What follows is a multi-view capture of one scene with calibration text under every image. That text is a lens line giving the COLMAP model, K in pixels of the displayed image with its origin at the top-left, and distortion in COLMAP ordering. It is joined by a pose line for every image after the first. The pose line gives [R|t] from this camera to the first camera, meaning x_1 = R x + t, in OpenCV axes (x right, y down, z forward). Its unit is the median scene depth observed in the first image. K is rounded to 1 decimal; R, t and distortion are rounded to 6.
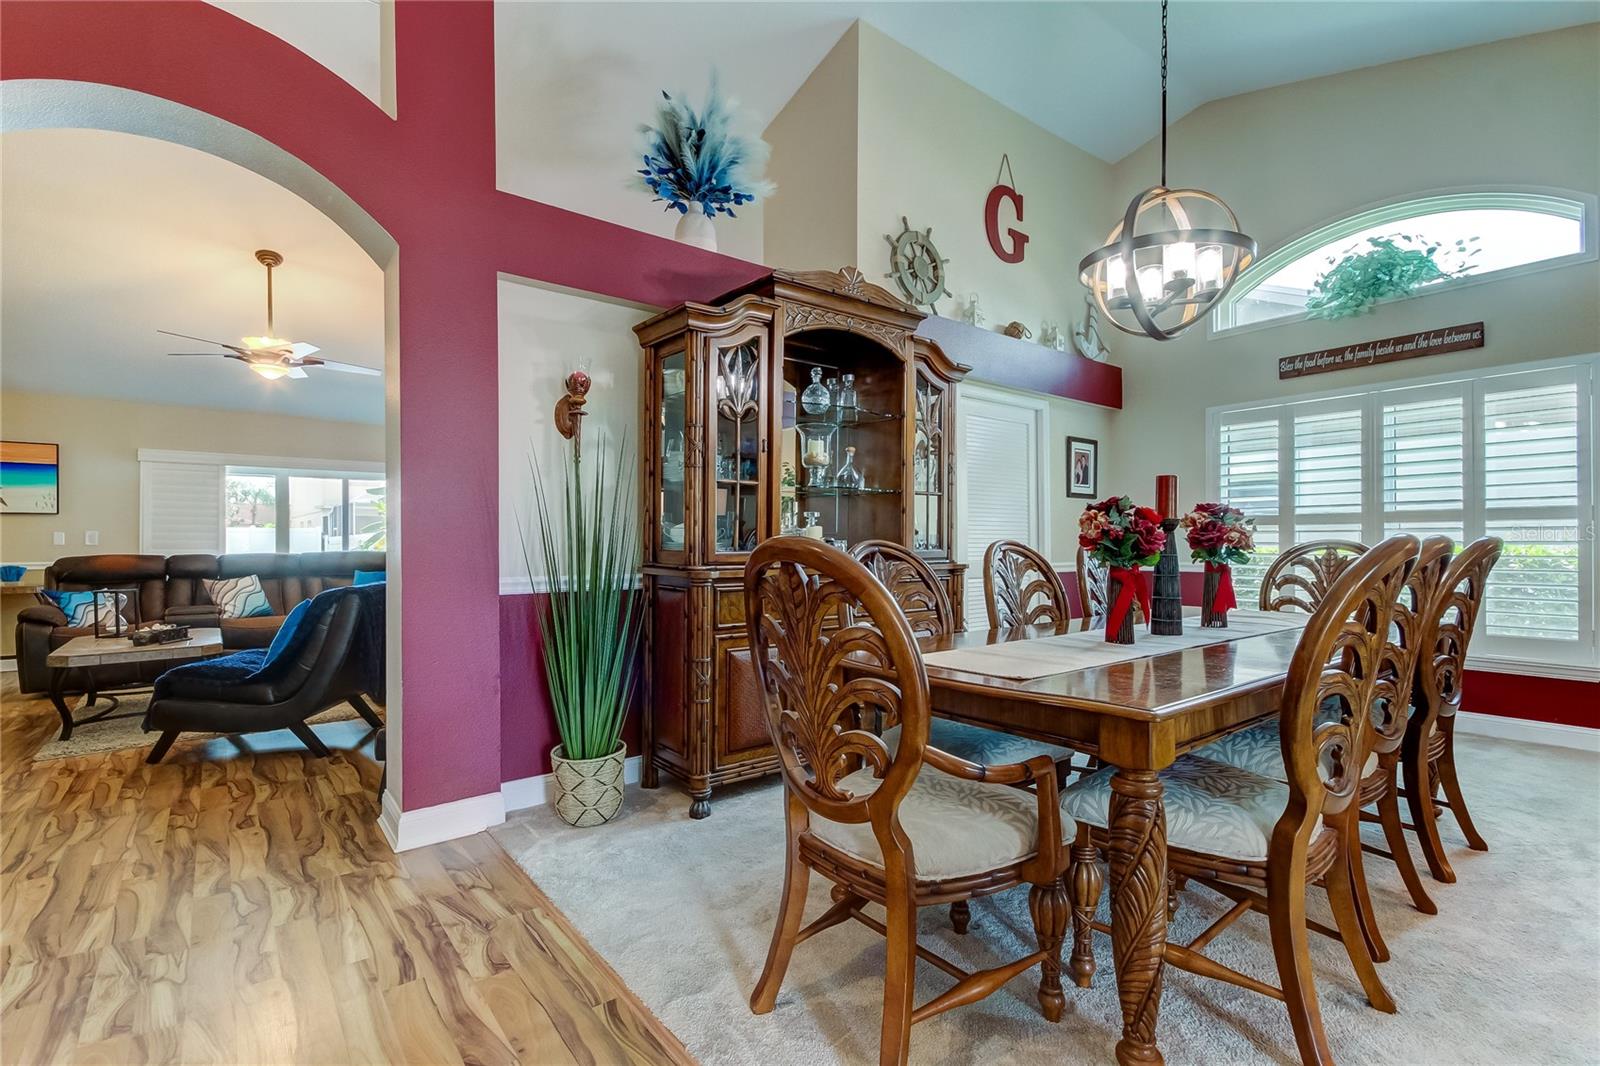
lens RADIAL K [[742.4, 0, 802.3], [0, 742.4, 536.9], [0, 0, 1]] dist [0.026531, -0.010790]
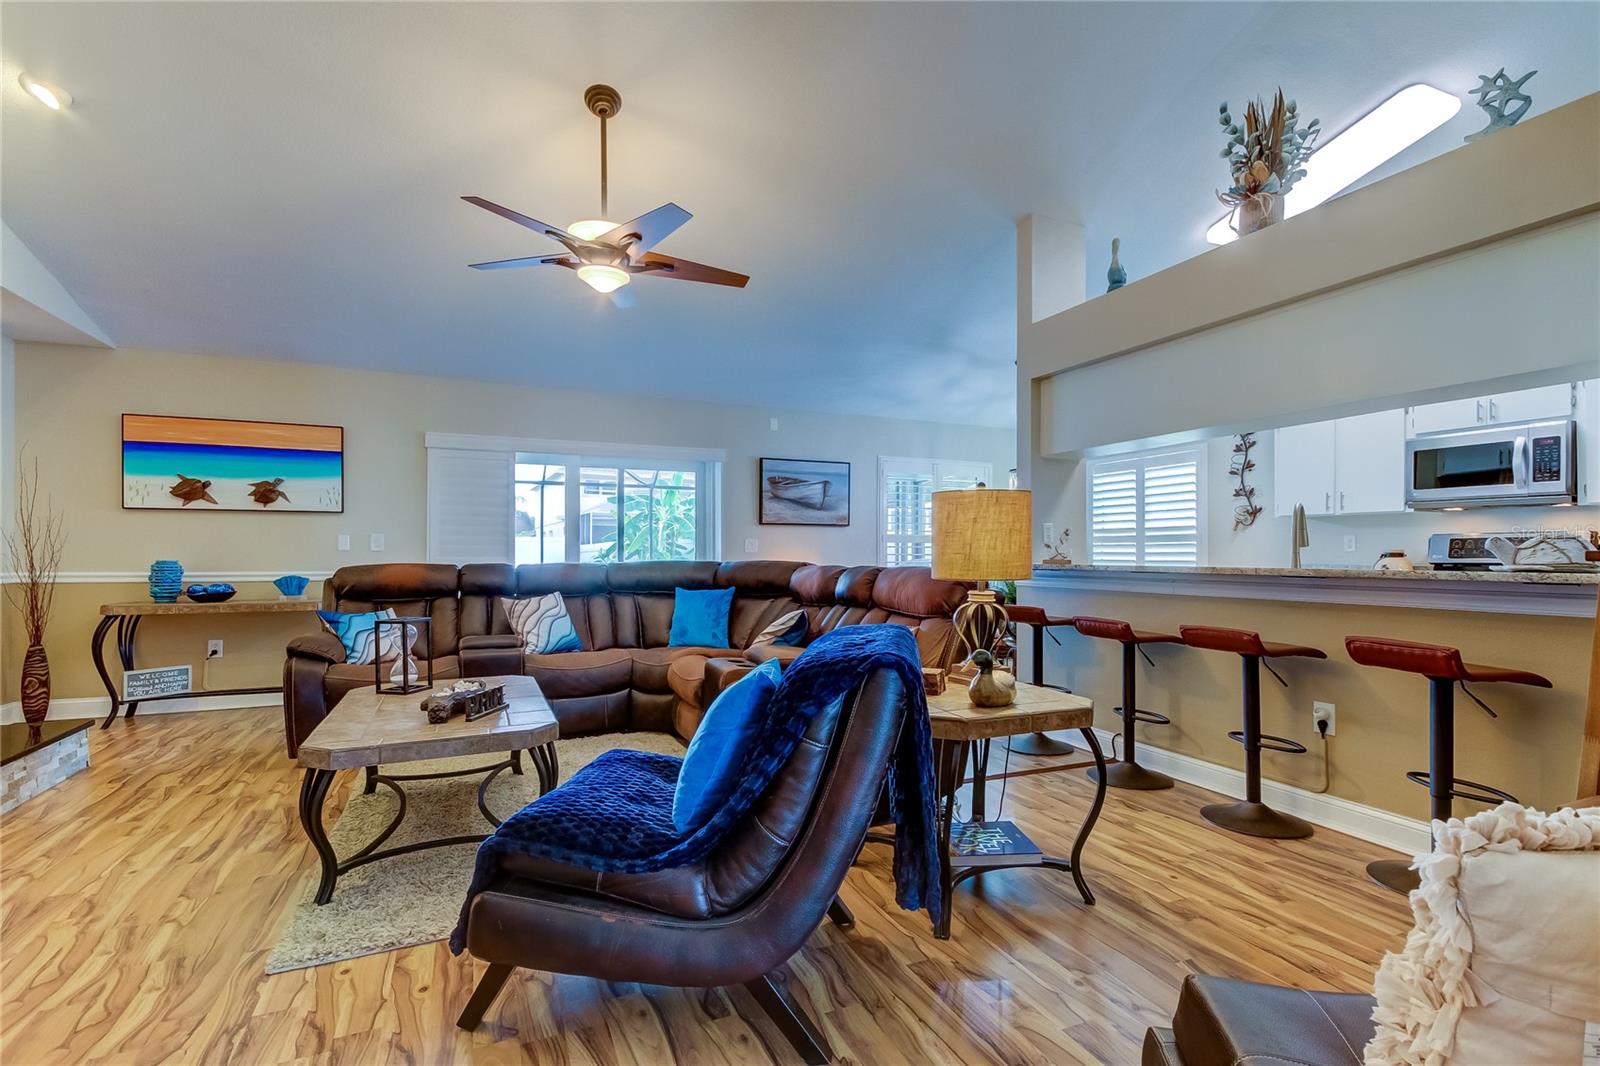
lens RADIAL K [[742.4, 0, 797.1], [0, 742.4, 548.3], [0, 0, 1]] dist [0.026531, -0.010790]
pose [[0.968880, 0.004166, -0.247498, -0.549993], [-0.004210, 0.999991, 0.000348, 0.010635], [0.247497, 0.000705, 0.968888, 0.598197]]
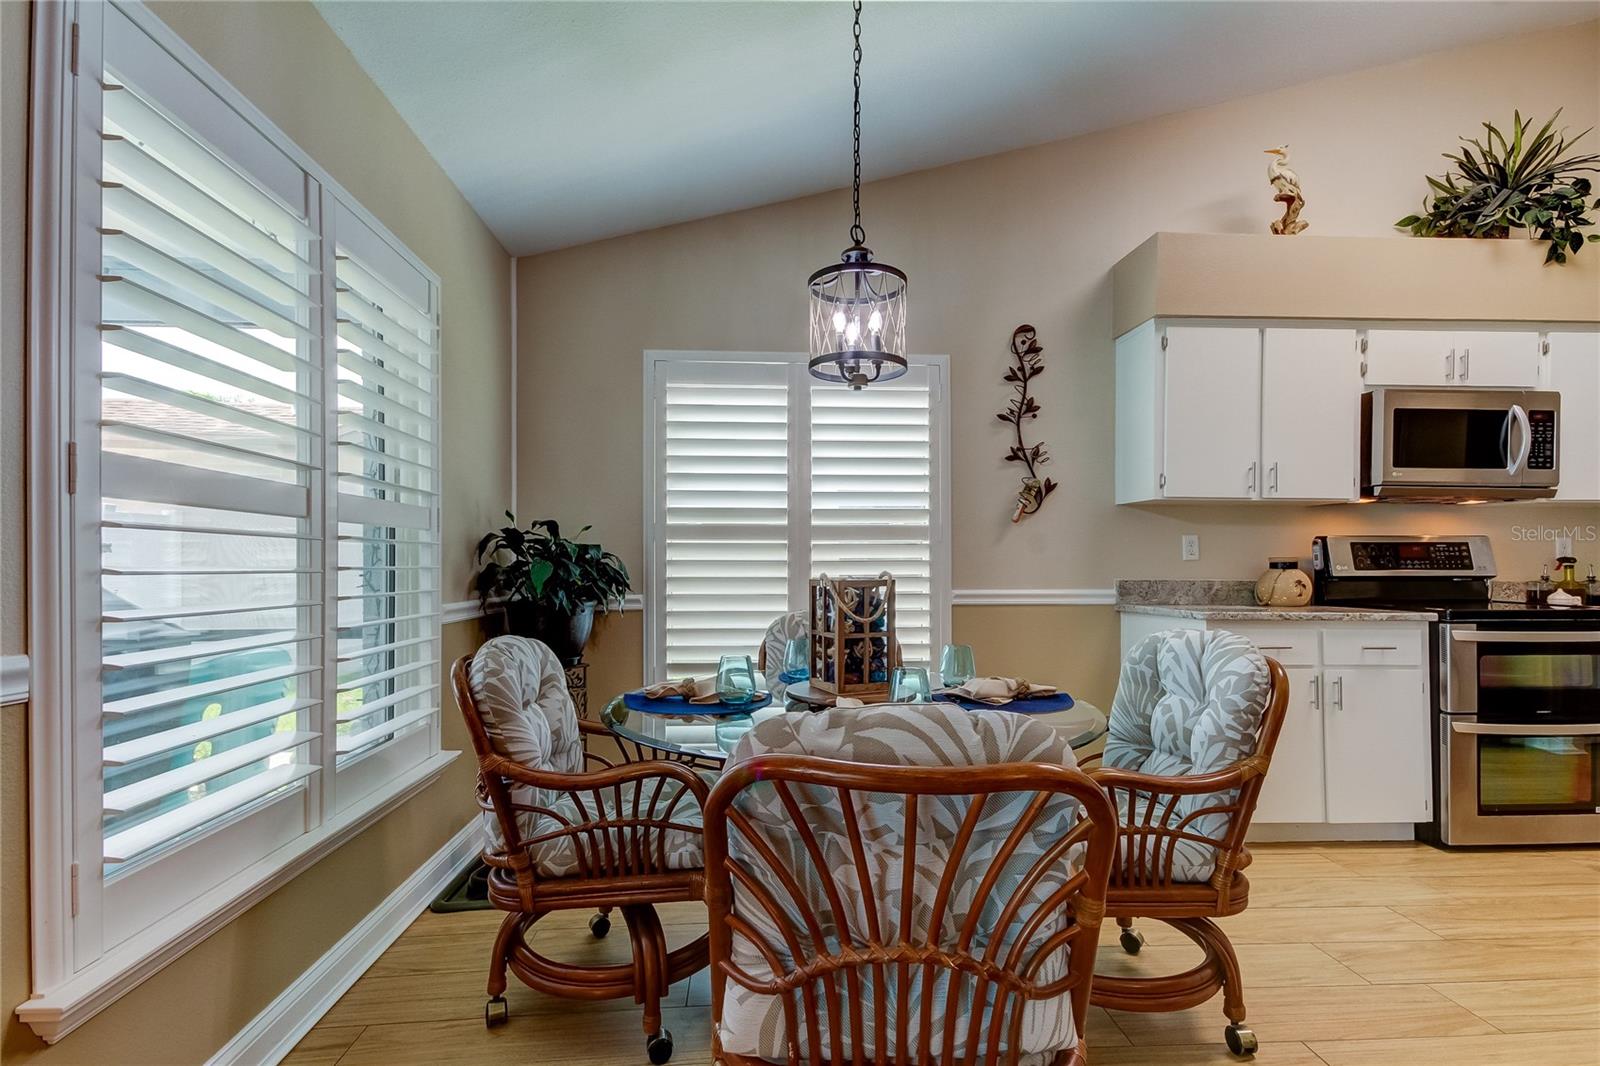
lens RADIAL K [[742.4, 0, 791.3], [0, 742.4, 567.0], [0, 0, 1]] dist [0.026531, -0.010790]
pose [[0.568306, 0.001483, 0.822816, -0.907266], [-0.009070, 0.999949, 0.004462, 0.020873], [-0.822768, -0.009998, 0.568290, 2.083848]]
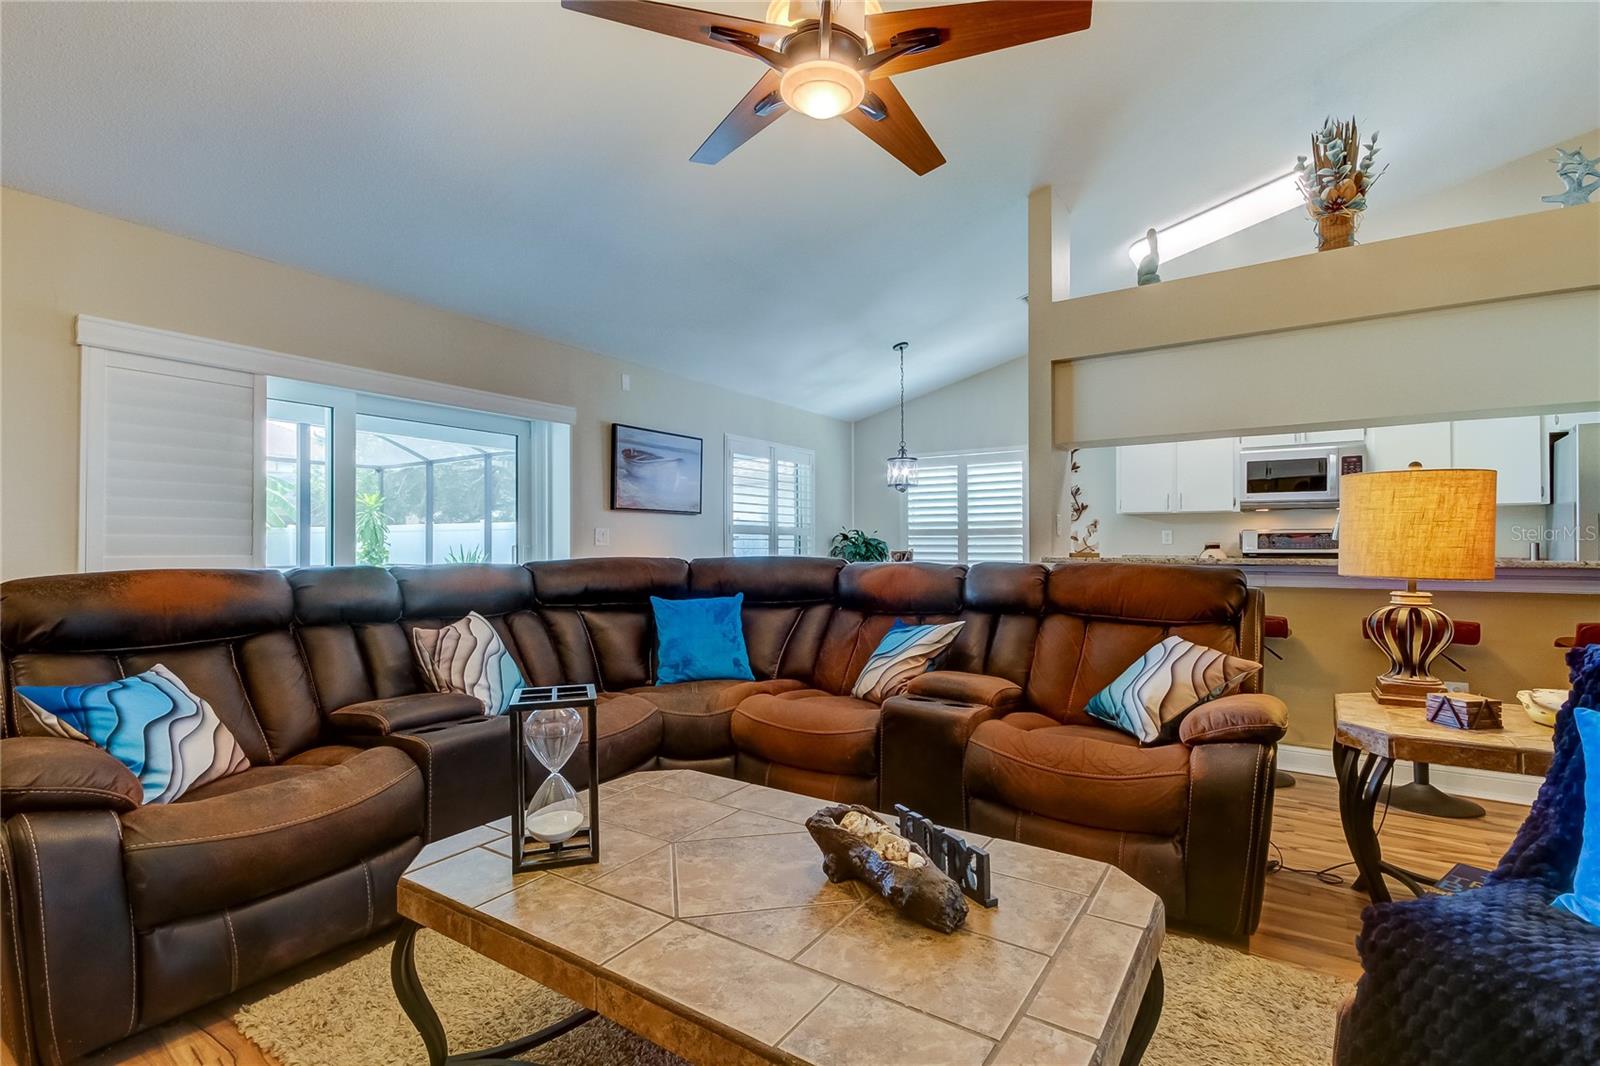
lens RADIAL K [[742.4, 0, 798.6], [0, 742.4, 535.5], [0, 0, 1]] dist [0.026531, -0.010790]
pose [[0.951965, 0.008065, 0.306100, -1.169004], [-0.005150, 0.999933, -0.010329, 0.014470], [-0.306163, 0.008257, 0.951943, 0.891577]]
